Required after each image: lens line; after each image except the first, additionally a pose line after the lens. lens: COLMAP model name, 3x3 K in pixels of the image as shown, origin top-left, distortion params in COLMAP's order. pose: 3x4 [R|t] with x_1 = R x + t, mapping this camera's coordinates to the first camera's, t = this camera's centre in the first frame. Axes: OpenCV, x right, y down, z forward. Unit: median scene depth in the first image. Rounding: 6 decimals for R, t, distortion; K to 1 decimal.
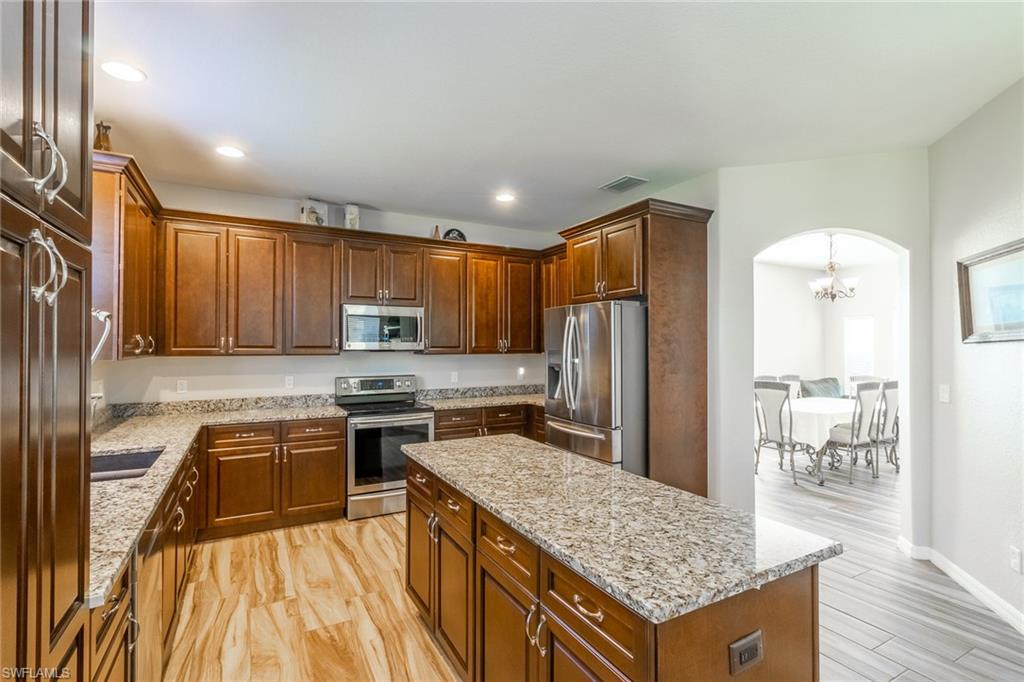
lens RADIAL K [[489.0, 0, 505.5], [0, 489.0, 341.7], [0, 0, 1]] dist [-0.000566, 0.000003]
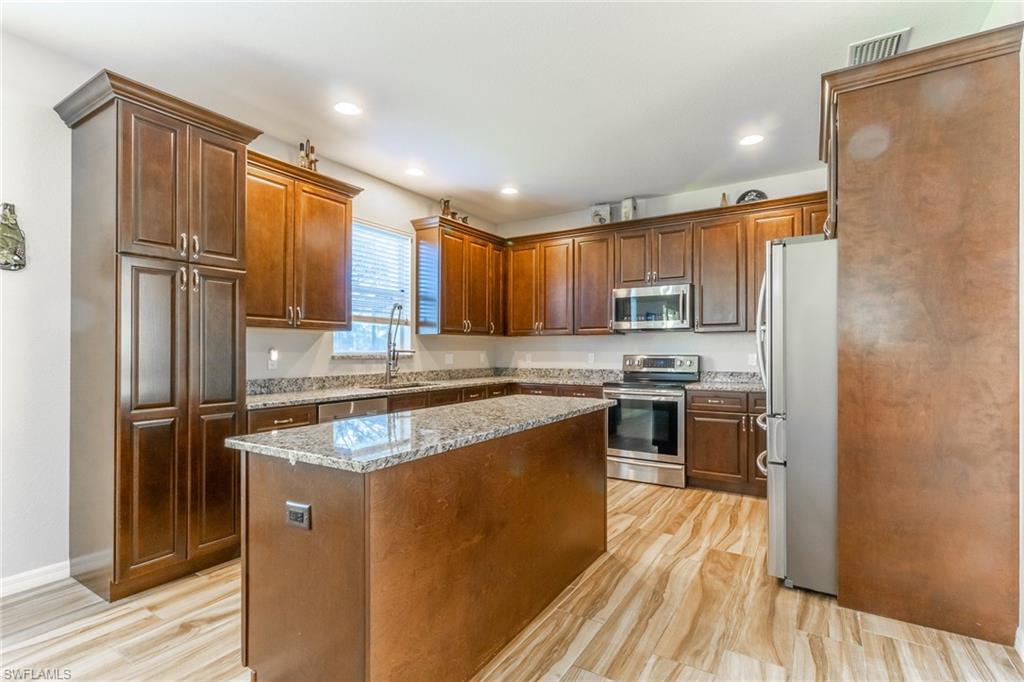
lens RADIAL K [[480.6, 0, 515.1], [0, 480.6, 348.5], [0, 0, 1]] dist [0.000571, -0.000060]
pose [[0.485737, -0.005330, -0.874089, 0.562842], [0.008771, 0.999961, -0.001224, 0.063720], [0.874061, -0.007073, 0.485765, 0.270140]]
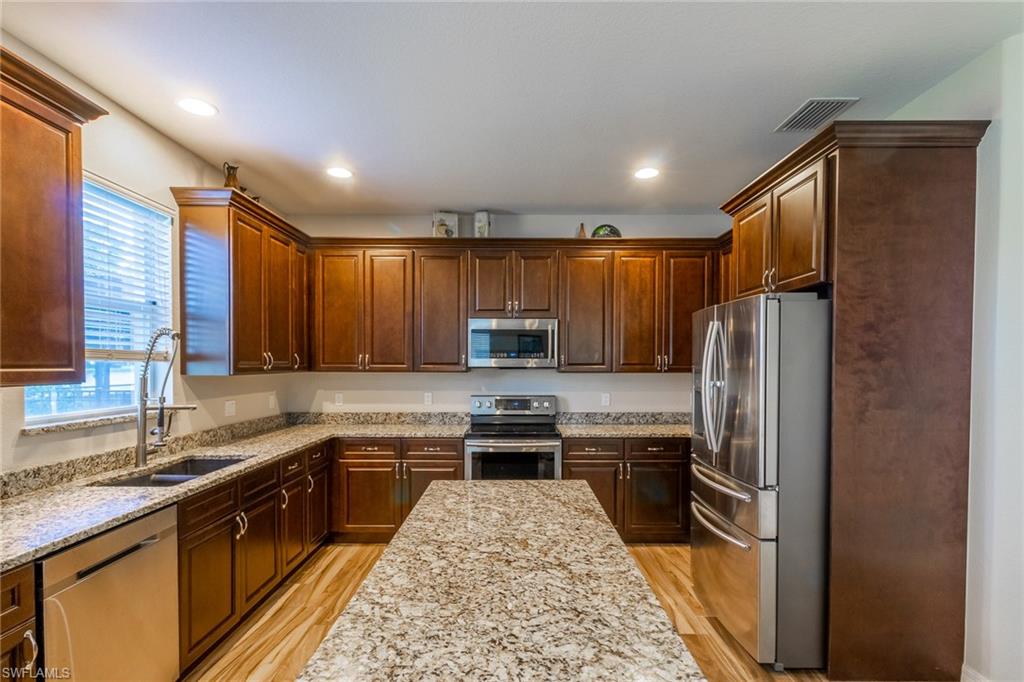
lens RADIAL K [[487.3, 0, 508.7], [0, 487.3, 372.8], [0, 0, 1]] dist [0.001403, 0.000484]
pose [[0.876333, 0.010640, -0.481588, 0.200694], [0.003042, 0.999614, 0.027620, 0.002502], [0.481696, -0.025669, 0.875962, 0.221662]]
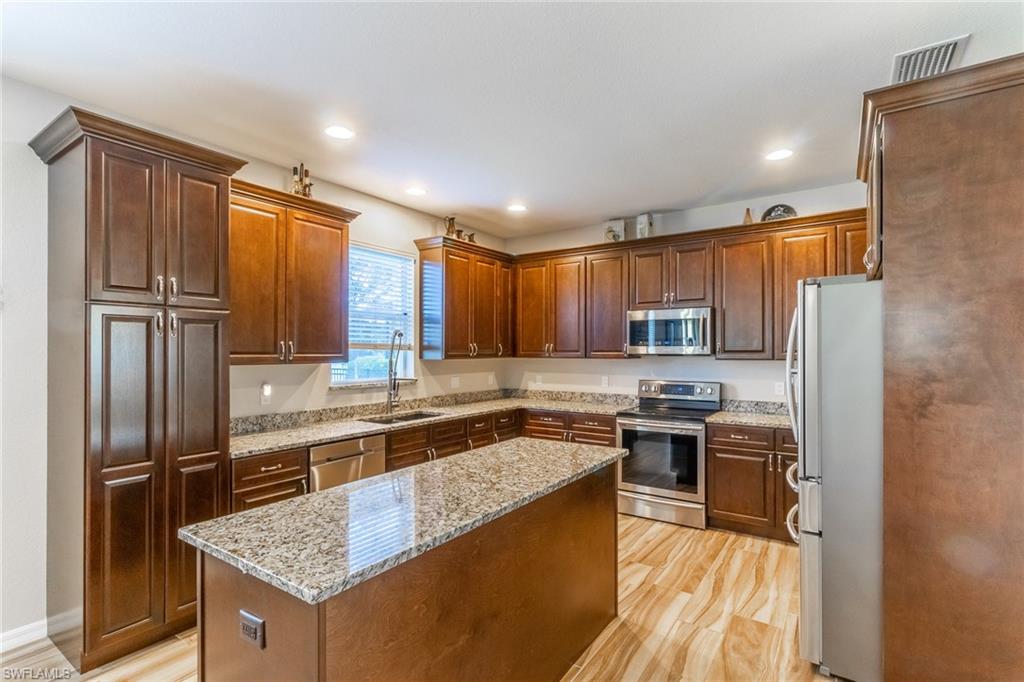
lens RADIAL K [[483.9, 0, 511.9], [0, 483.9, 348.5], [0, 0, 1]] dist [-0.000301, 0.000268]
pose [[0.447908, -0.005067, -0.894065, 0.525748], [0.010012, 0.999950, -0.000652, 0.003182], [0.894023, -0.008659, 0.447937, 0.316054]]
